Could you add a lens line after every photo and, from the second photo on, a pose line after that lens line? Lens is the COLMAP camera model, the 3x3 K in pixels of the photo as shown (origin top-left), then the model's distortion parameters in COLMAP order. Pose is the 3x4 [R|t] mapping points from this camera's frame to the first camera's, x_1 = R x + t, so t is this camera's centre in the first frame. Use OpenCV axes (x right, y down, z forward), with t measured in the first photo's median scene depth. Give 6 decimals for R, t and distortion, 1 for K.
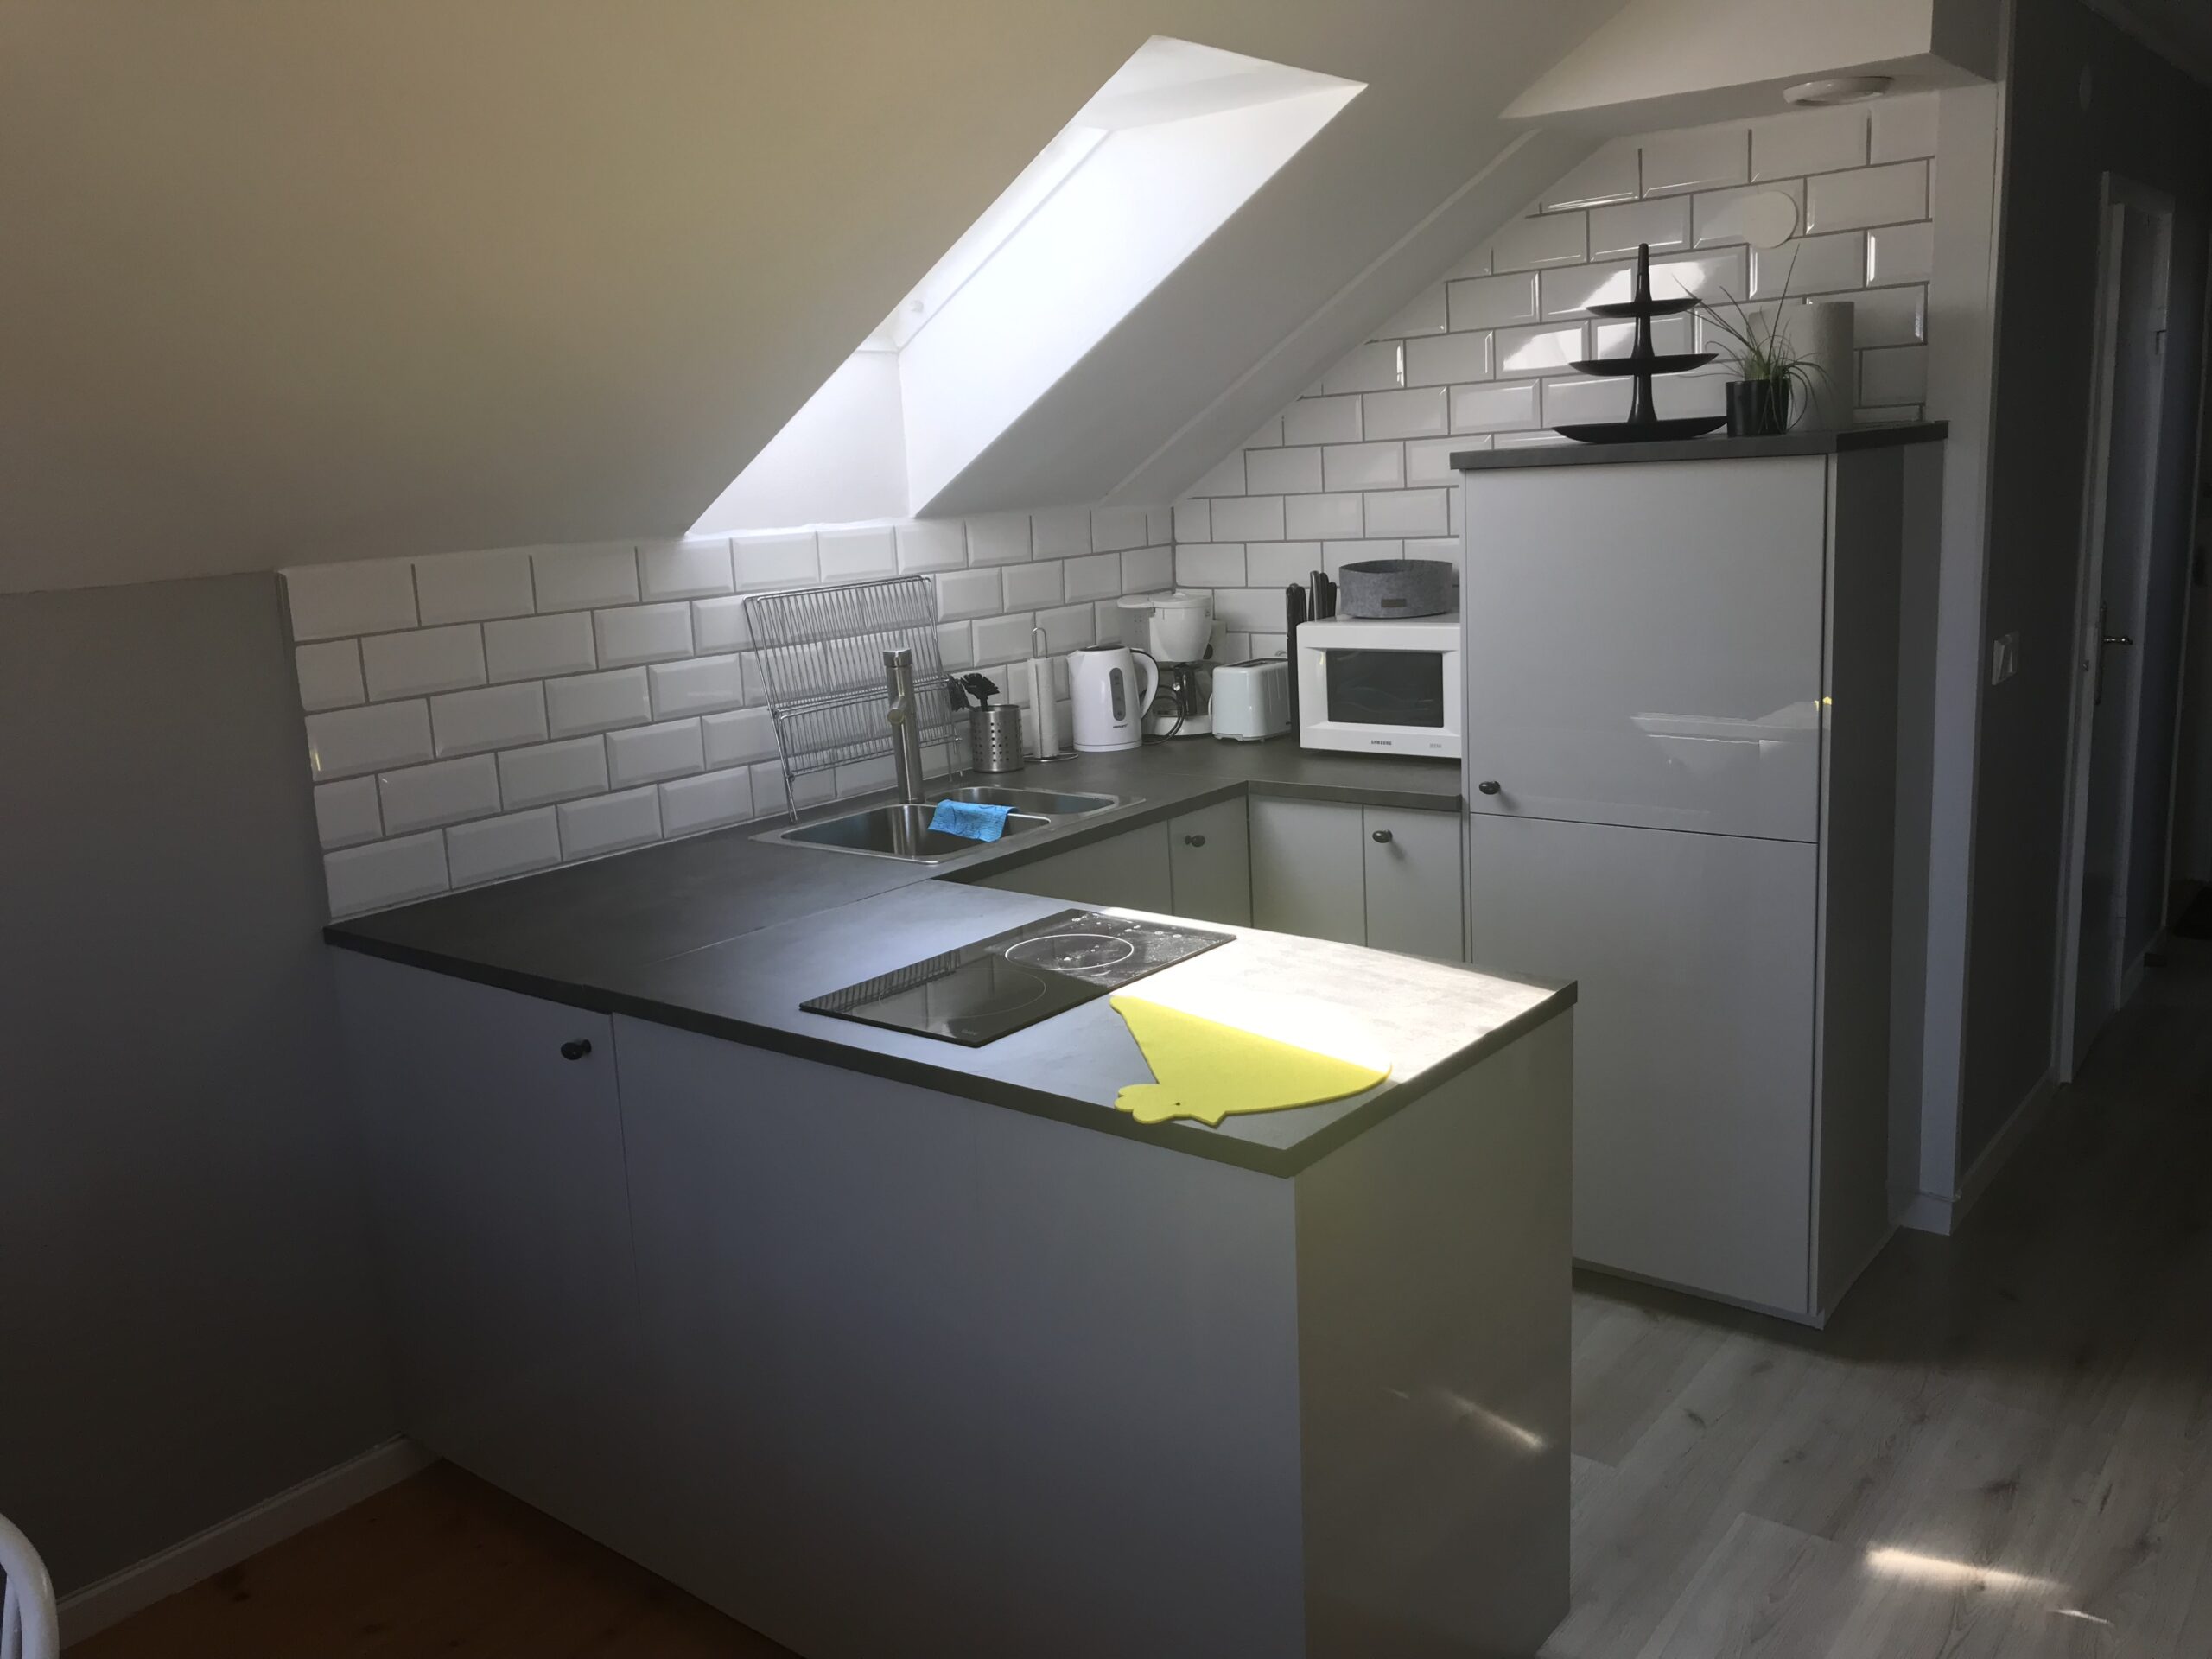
lens RADIAL K [[1798.1, 0, 1106.6], [0, 1798.1, 801.2], [0, 0, 1]] dist [0.027028, -0.029846]
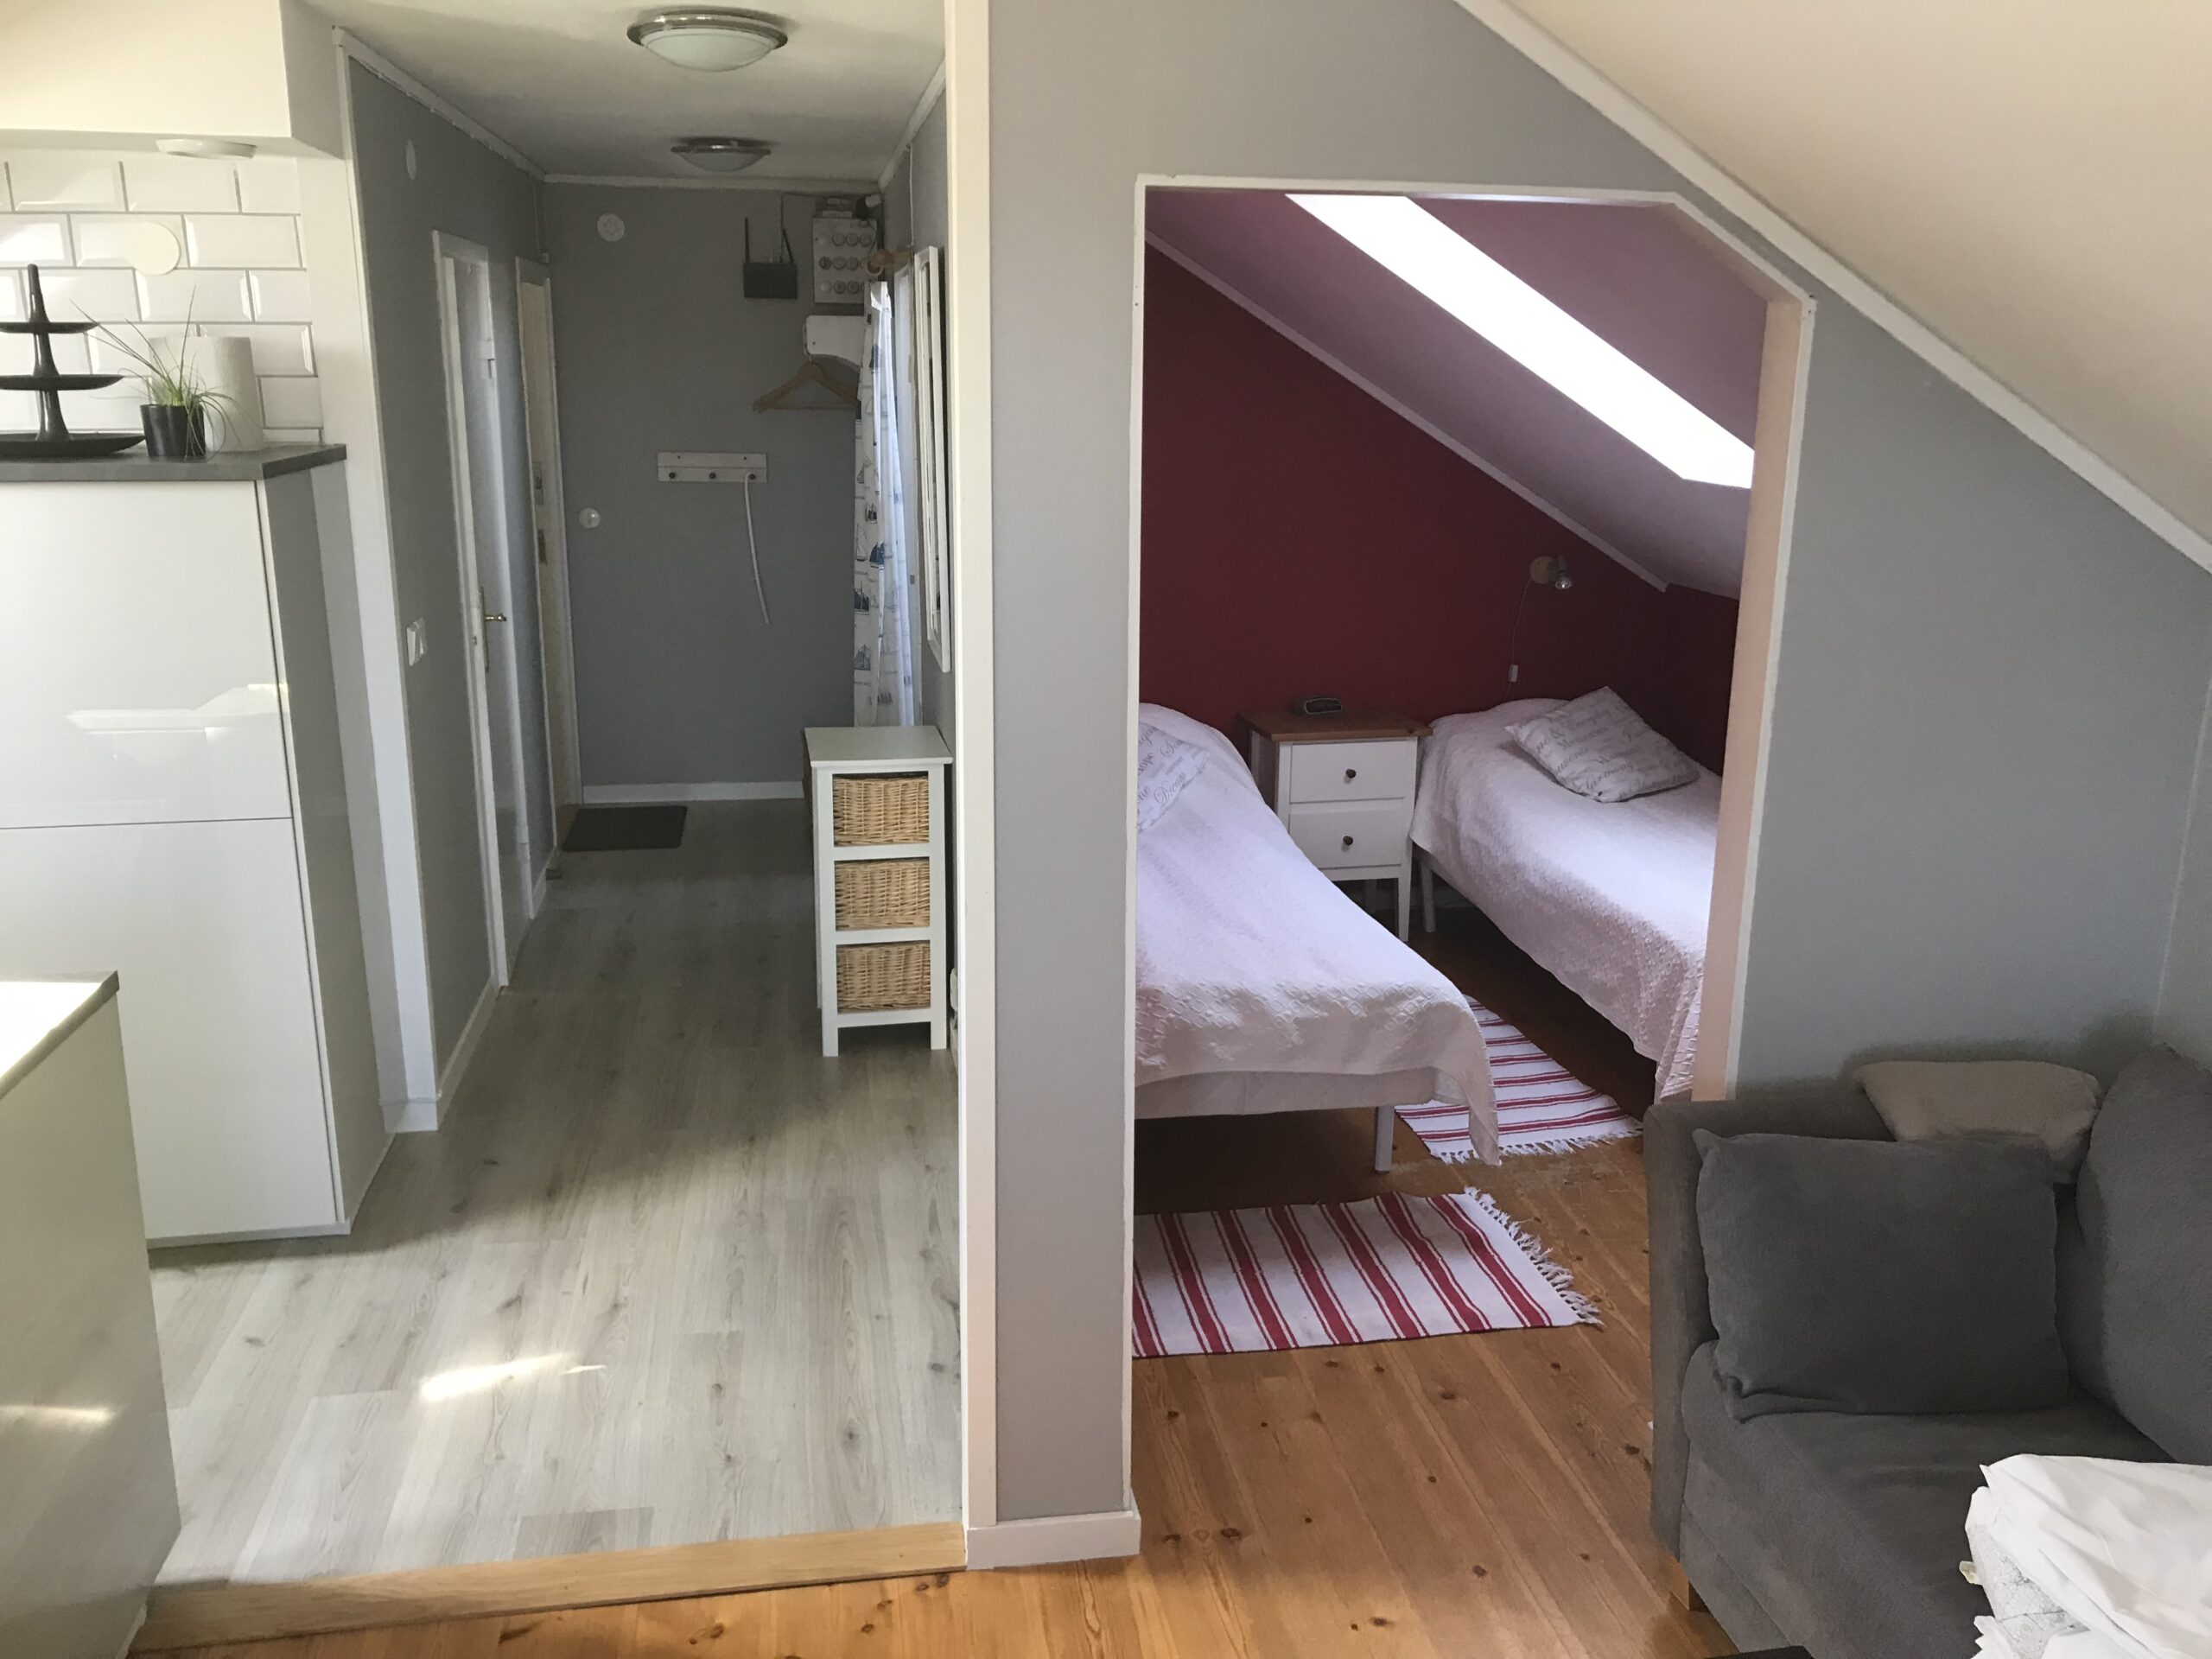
lens RADIAL K [[1798.1, 0, 1106.6], [0, 1798.1, 801.2], [0, 0, 1]] dist [0.027028, -0.029846]
pose [[0.662264, -0.126641, 0.738491, -0.101439], [0.109101, 0.991407, 0.072173, -0.012449], [-0.741285, 0.032772, 0.670389, -0.142996]]
